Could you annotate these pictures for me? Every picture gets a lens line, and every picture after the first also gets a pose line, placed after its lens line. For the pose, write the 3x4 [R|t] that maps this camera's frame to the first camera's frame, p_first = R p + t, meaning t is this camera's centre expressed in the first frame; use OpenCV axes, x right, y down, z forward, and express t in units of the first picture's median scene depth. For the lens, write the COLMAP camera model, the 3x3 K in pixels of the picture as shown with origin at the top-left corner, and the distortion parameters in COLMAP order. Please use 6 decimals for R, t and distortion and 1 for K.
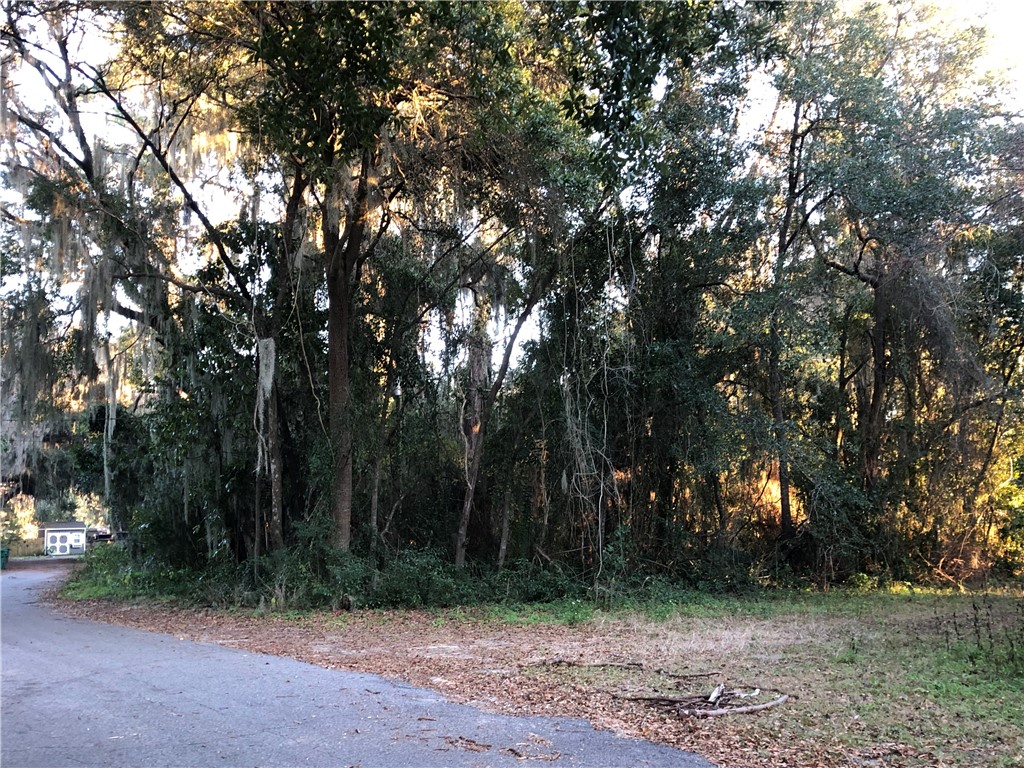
lens RADIAL K [[1082.5, 0, 506.3], [0, 1082.5, 387.7], [0, 0, 1]] dist [0.028902, 0.000000]
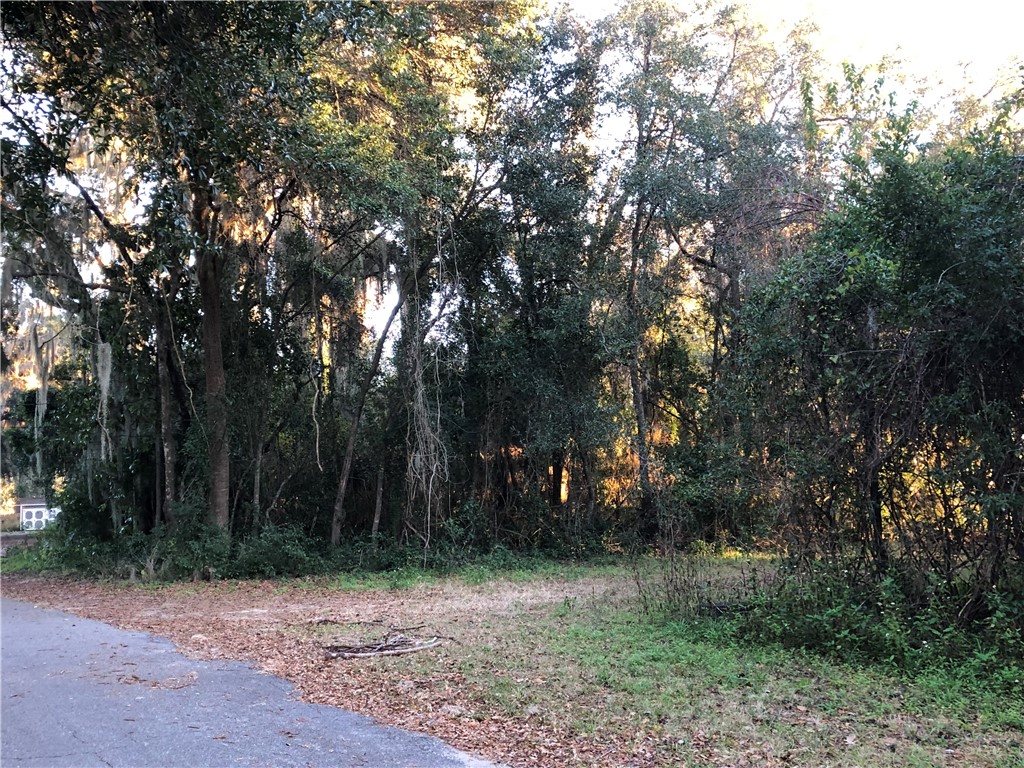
lens RADIAL K [[1082.5, 0, 517.5], [0, 1082.5, 379.6], [0, 0, 1]] dist [0.028902, 0.000000]
pose [[0.999785, -0.009716, 0.018310, 0.121432], [0.009337, 0.999742, 0.020707, -0.017294], [-0.018507, -0.020532, 0.999618, -0.094653]]
